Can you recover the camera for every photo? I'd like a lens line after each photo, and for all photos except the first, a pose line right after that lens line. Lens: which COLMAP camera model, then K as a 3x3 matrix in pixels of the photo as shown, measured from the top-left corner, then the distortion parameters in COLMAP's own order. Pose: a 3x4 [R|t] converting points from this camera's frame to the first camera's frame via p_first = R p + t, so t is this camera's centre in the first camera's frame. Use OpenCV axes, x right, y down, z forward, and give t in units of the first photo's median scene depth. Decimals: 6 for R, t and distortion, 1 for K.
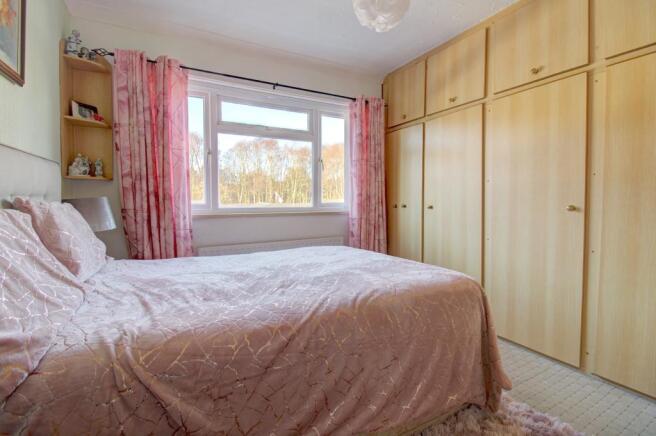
lens RADIAL K [[308.2, 0, 329.7], [0, 308.2, 208.4], [0, 0, 1]] dist [0.018027, -0.018703]
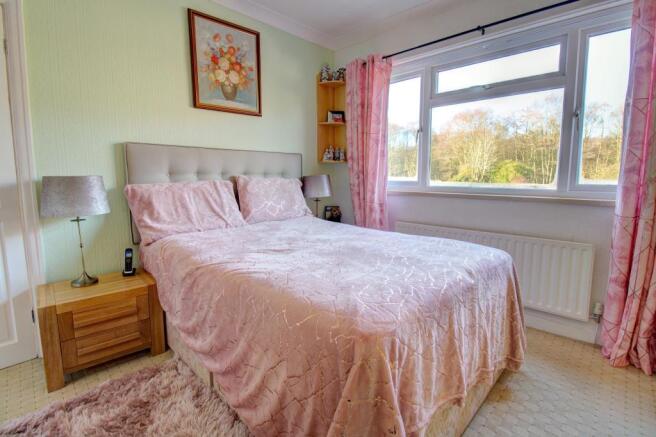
lens RADIAL K [[311.7, 0, 329.8], [0, 311.7, 209.3], [0, 0, 1]] dist [0.001771, -0.000201]
pose [[0.291526, 0.110256, -0.950187, 0.598574], [-0.032730, 0.993903, 0.105287, -0.026283], [0.956003, 0.000406, 0.293357, 0.488886]]
